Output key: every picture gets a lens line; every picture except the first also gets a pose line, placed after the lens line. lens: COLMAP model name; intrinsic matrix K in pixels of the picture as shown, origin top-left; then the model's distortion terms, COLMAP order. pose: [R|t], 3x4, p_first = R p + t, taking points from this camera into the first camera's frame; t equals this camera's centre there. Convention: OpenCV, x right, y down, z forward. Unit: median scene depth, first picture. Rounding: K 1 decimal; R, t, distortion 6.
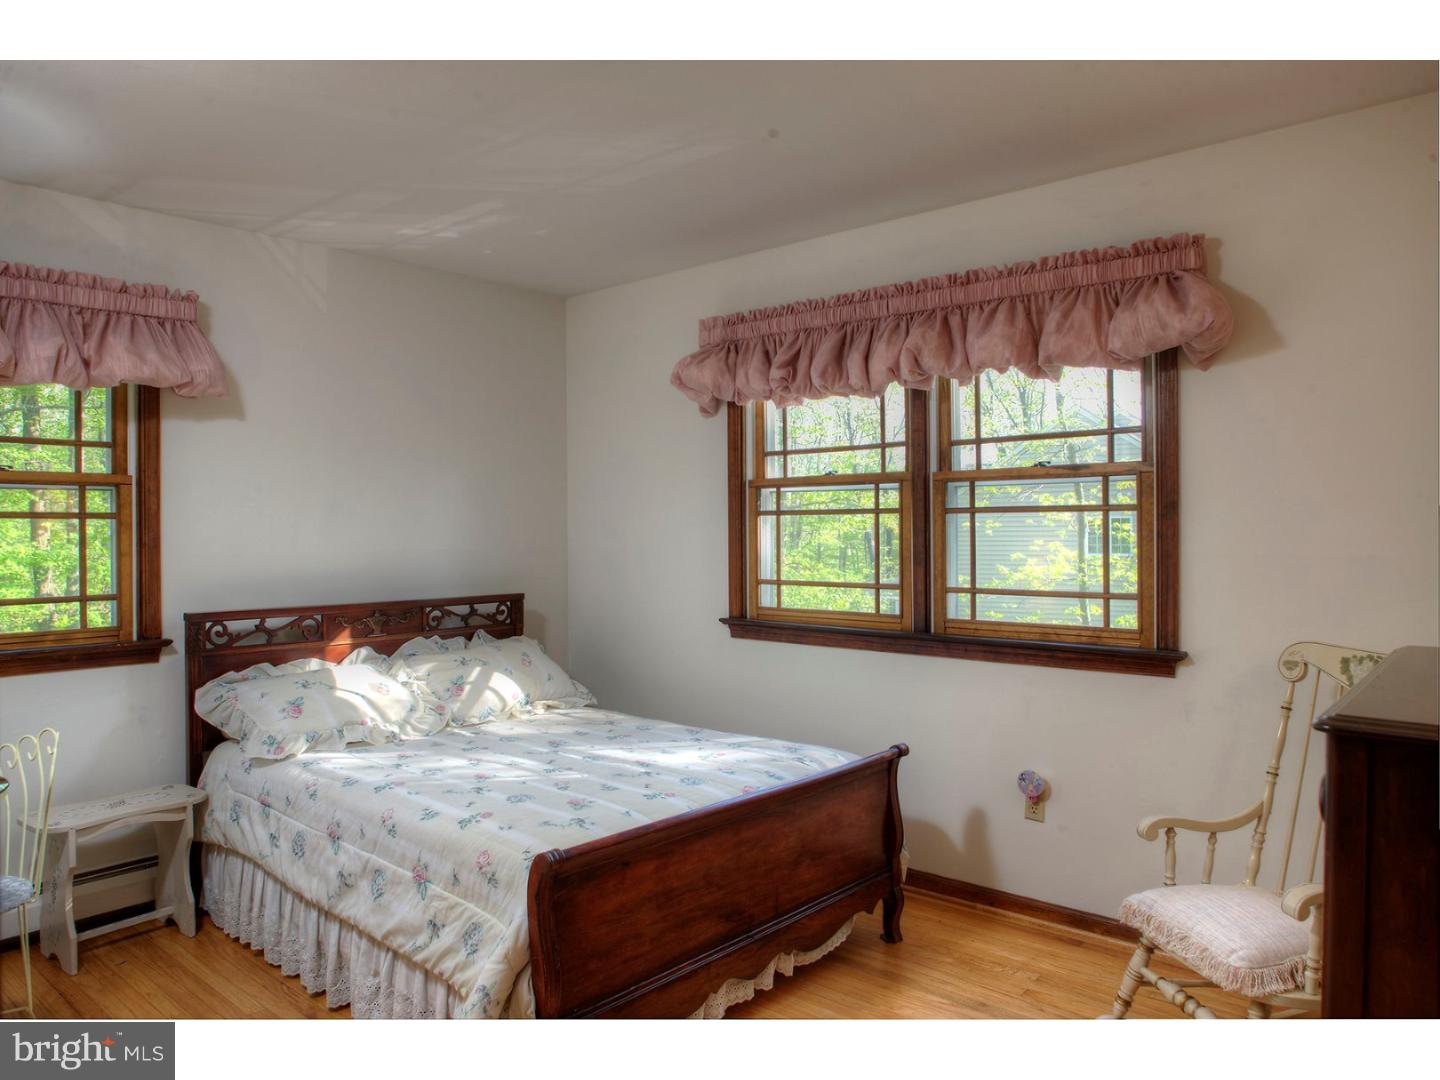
lens RADIAL K [[1002.7, 0, 720.0], [0, 1002.7, 540.0], [0, 0, 1]] dist [0.000773, -0.000049]
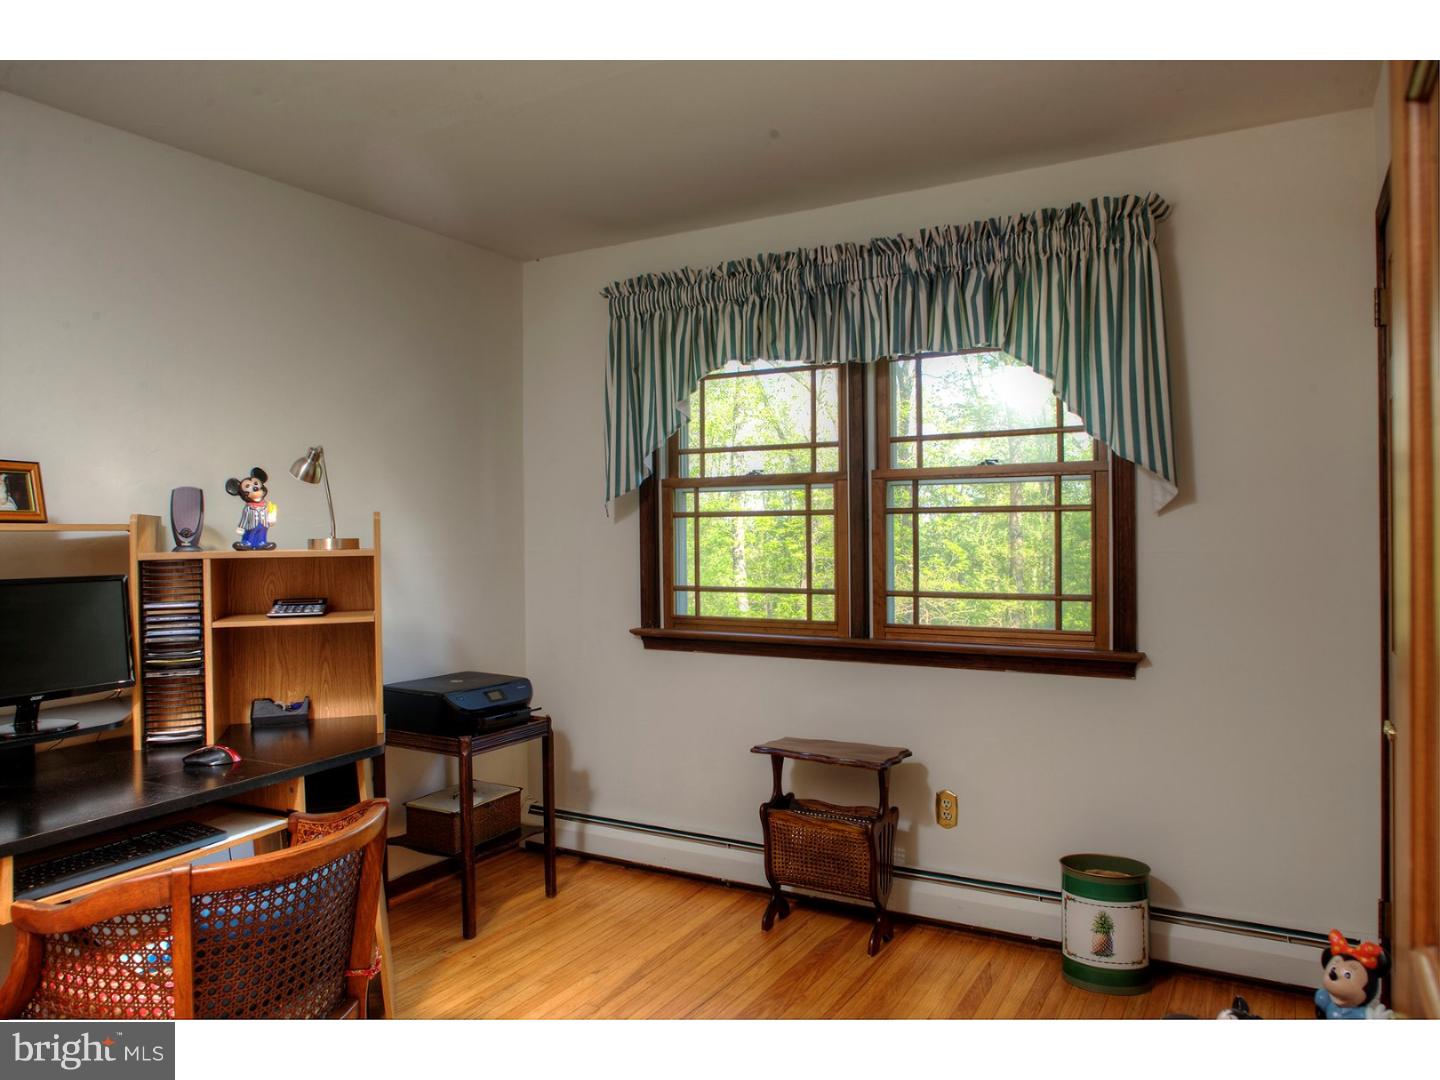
lens RADIAL K [[1002.7, 0, 720.0], [0, 1002.7, 540.0], [0, 0, 1]] dist [0.000773, -0.000049]
pose [[0.982680, -0.009535, 0.185065, -0.107291], [0.010256, 0.999943, -0.002936, -0.000819], [-0.185026, 0.004783, 0.982722, 0.091237]]
